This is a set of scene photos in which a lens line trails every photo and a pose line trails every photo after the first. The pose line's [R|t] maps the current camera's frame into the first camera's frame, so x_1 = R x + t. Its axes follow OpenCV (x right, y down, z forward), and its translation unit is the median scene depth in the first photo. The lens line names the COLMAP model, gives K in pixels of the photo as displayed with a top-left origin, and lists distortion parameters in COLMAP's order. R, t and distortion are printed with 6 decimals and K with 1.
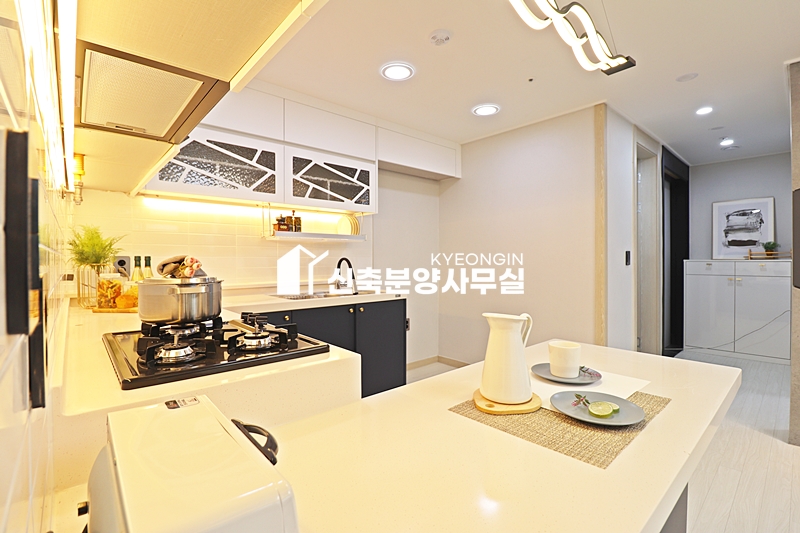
lens RADIAL K [[369.1, 0, 405.3], [0, 369.1, 256.3], [0, 0, 1]] dist [0.001149, -0.000077]
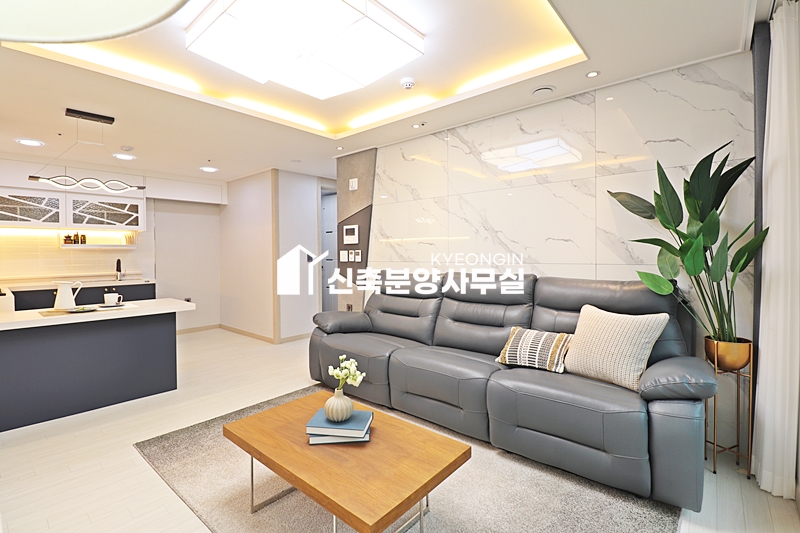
lens RADIAL K [[372.0, 0, 399.1], [0, 372.0, 259.5], [0, 0, 1]] dist [-0.021161, -0.000626]
pose [[0.992257, -0.006780, 0.124017, 0.926345], [0.004351, 0.999794, 0.019849, -0.022834], [-0.124126, -0.019156, 0.992082, -0.815159]]
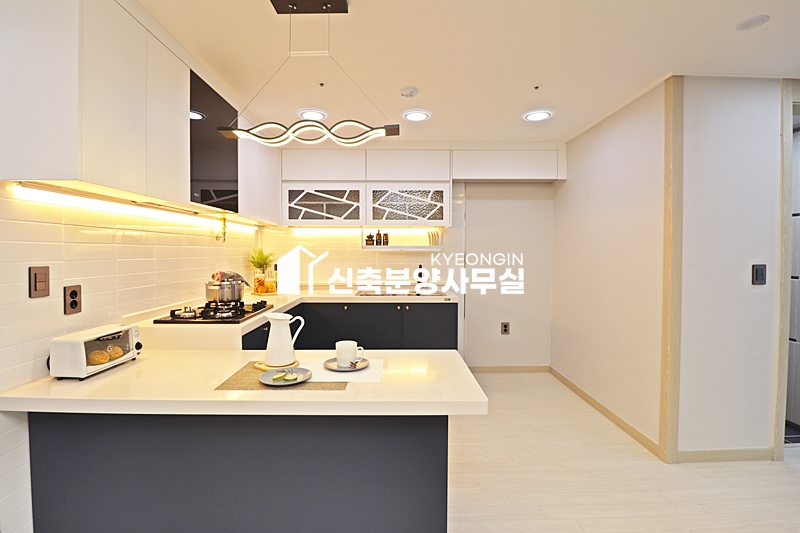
lens RADIAL K [[372.0, 0, 399.1], [0, 372.0, 259.5], [0, 0, 1]] dist [-0.021161, -0.000626]
pose [[0.754256, 0.016642, -0.656370, 0.636606], [0.000069, 0.999677, 0.025426, -0.048884], [0.656581, -0.019223, 0.754011, 0.028872]]
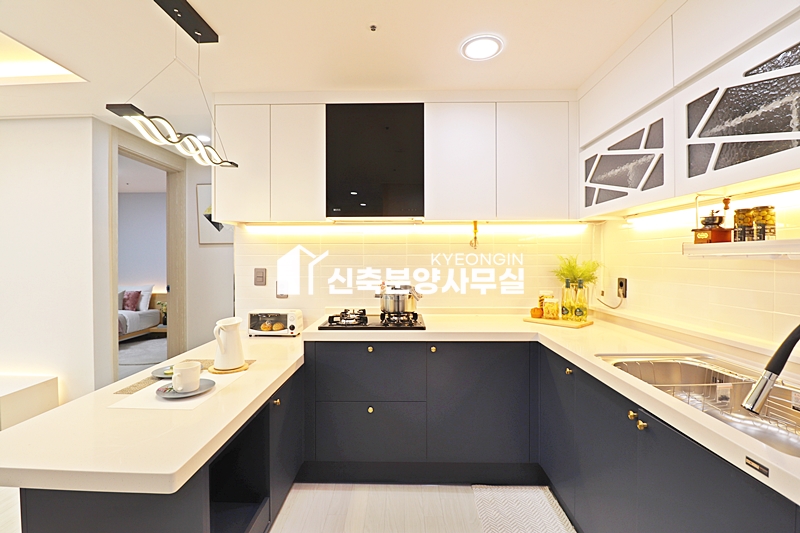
lens RADIAL K [[372.0, 0, 399.1], [0, 372.0, 259.5], [0, 0, 1]] dist [-0.021161, -0.000626]
pose [[-0.688822, 0.000490, -0.724930, 0.355204], [0.004838, 0.999981, -0.003921, -0.042532], [0.724914, -0.006208, -0.688811, 1.012568]]
